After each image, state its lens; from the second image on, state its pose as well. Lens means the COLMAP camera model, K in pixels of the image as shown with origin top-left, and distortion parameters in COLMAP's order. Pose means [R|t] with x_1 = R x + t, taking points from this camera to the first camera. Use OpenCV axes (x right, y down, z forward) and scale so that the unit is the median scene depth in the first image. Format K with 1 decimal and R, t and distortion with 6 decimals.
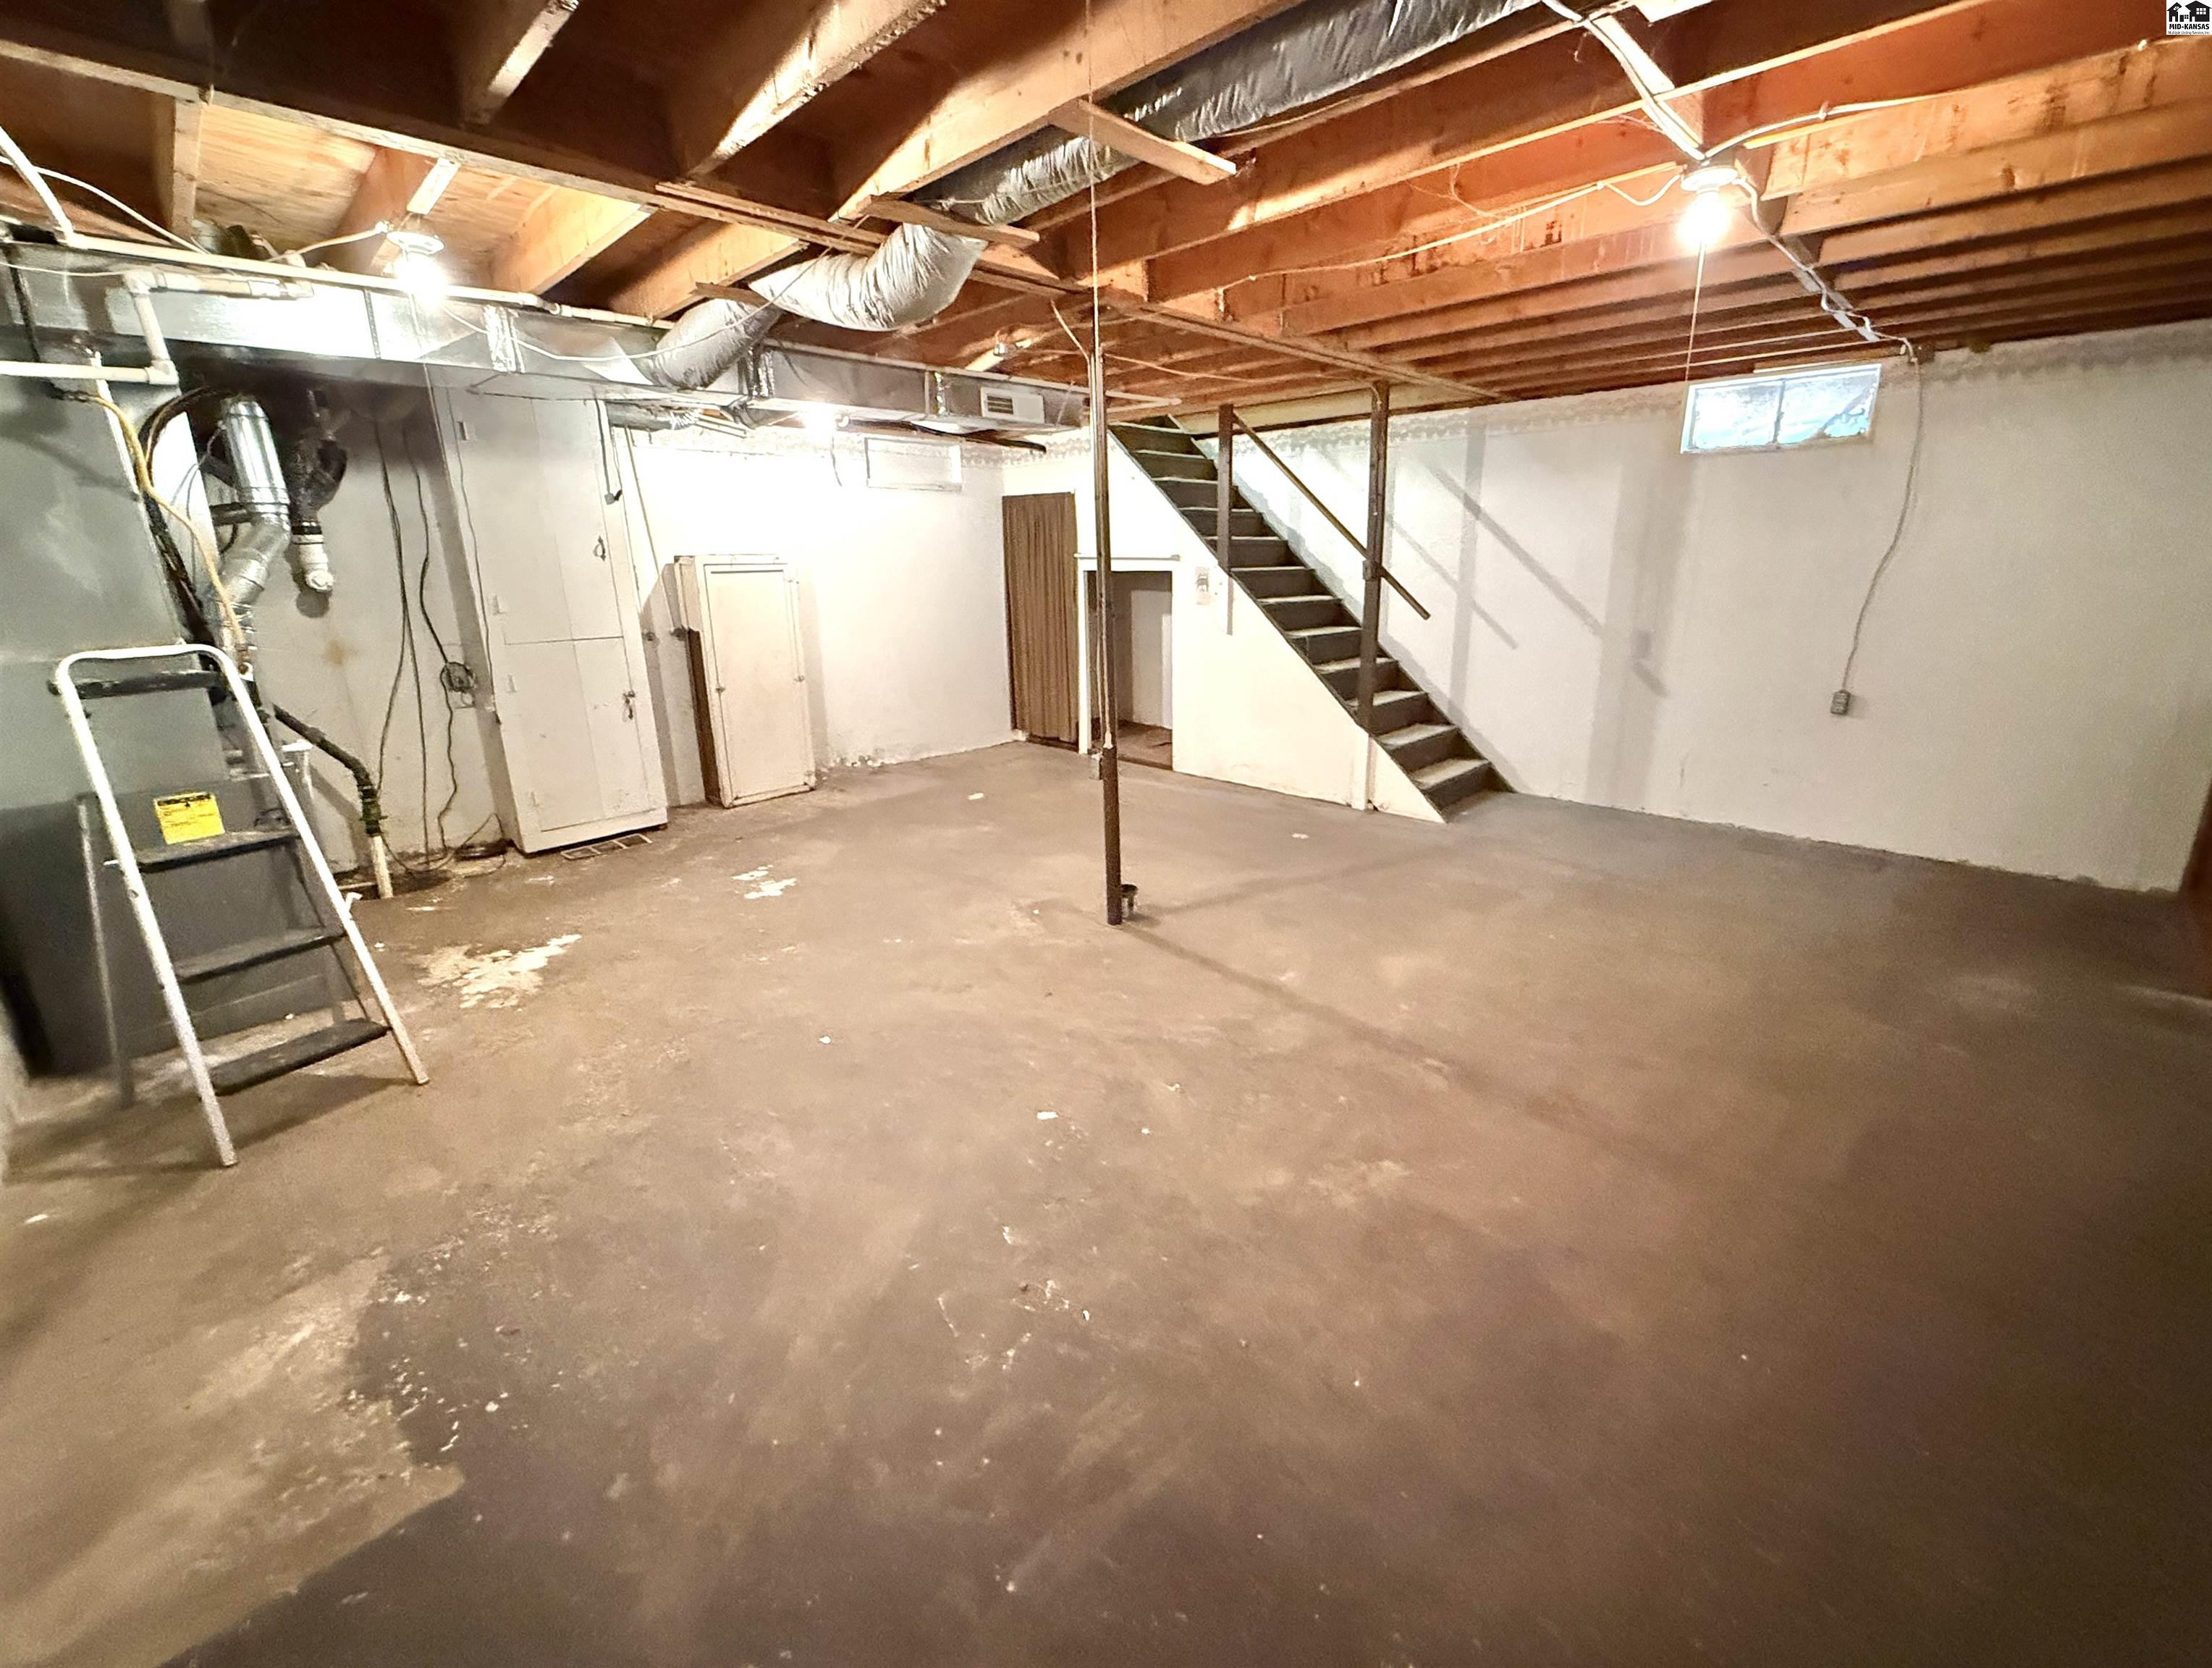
lens RADIAL K [[952.3, 0, 1107.1], [0, 952.3, 823.1], [0, 0, 1]] dist [0.000090, -0.000371]
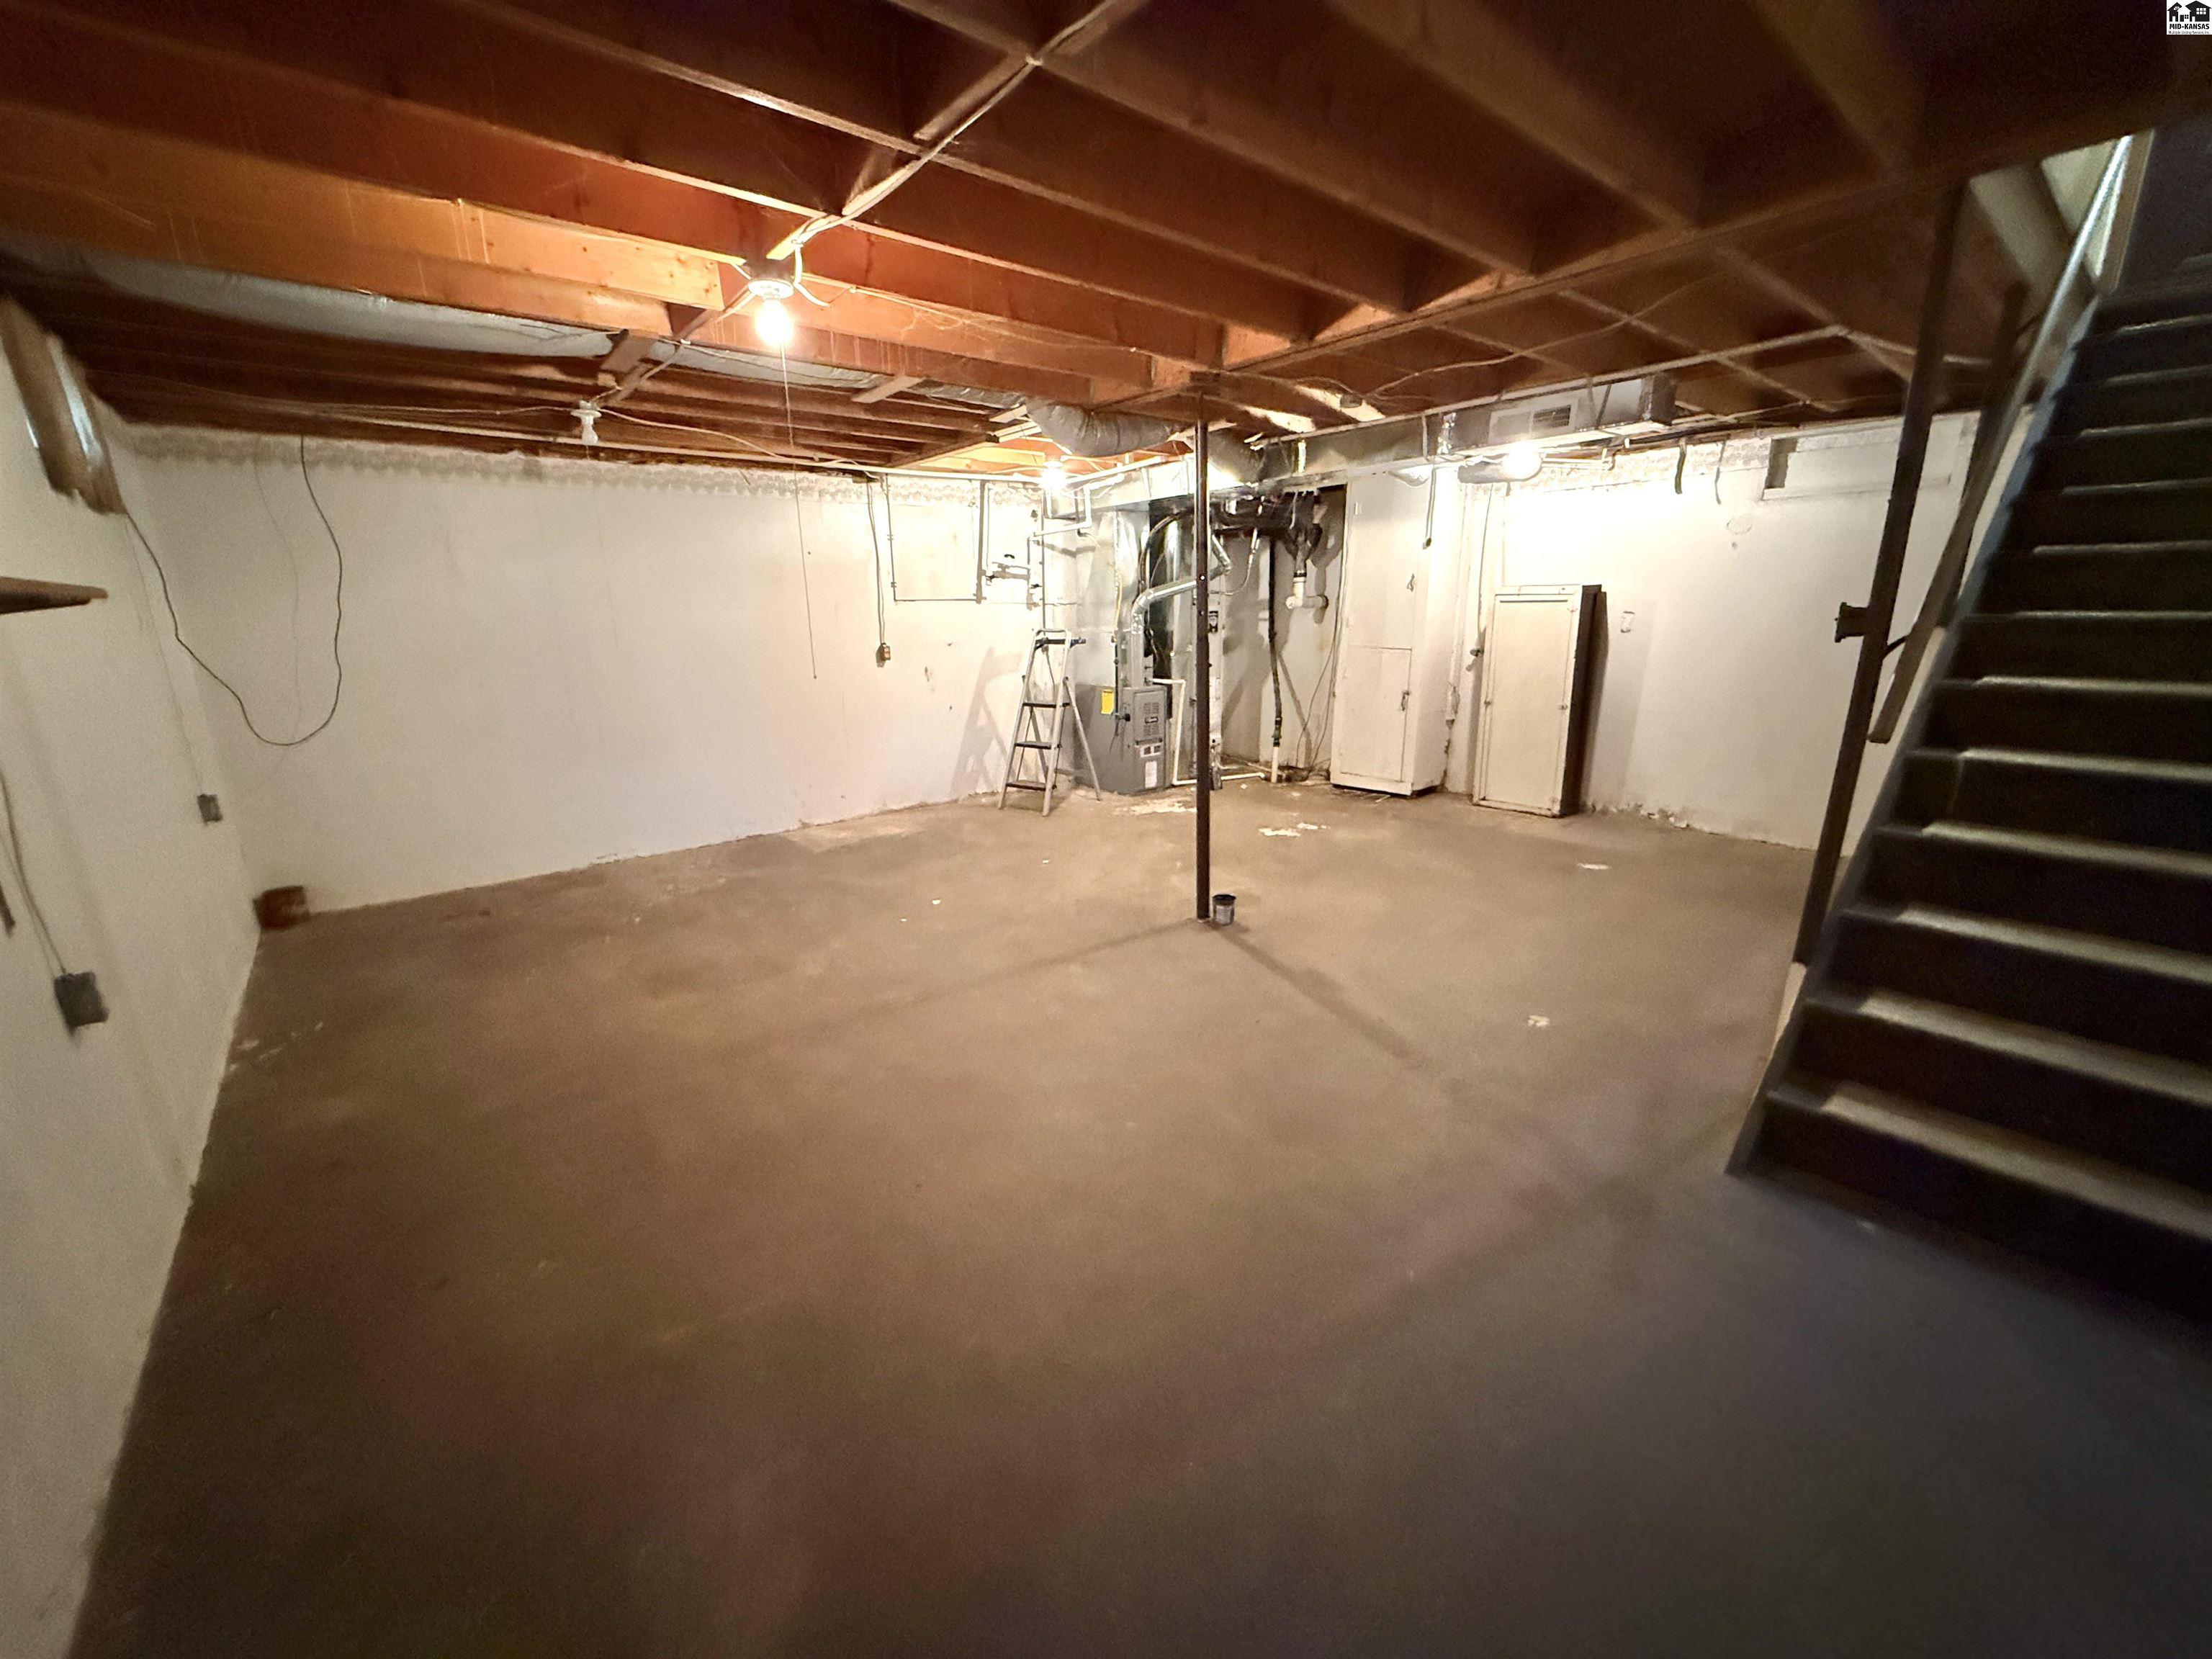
lens RADIAL K [[883.1, 0, 1107.3], [0, 883.1, 835.3], [0, 0, 1]] dist [-0.000198, -0.000096]
pose [[-0.110928, 0.271122, -0.956132, 0.992257], [-0.252622, 0.922777, 0.290972, -0.260979], [0.961185, 0.273817, -0.033870, 0.887082]]
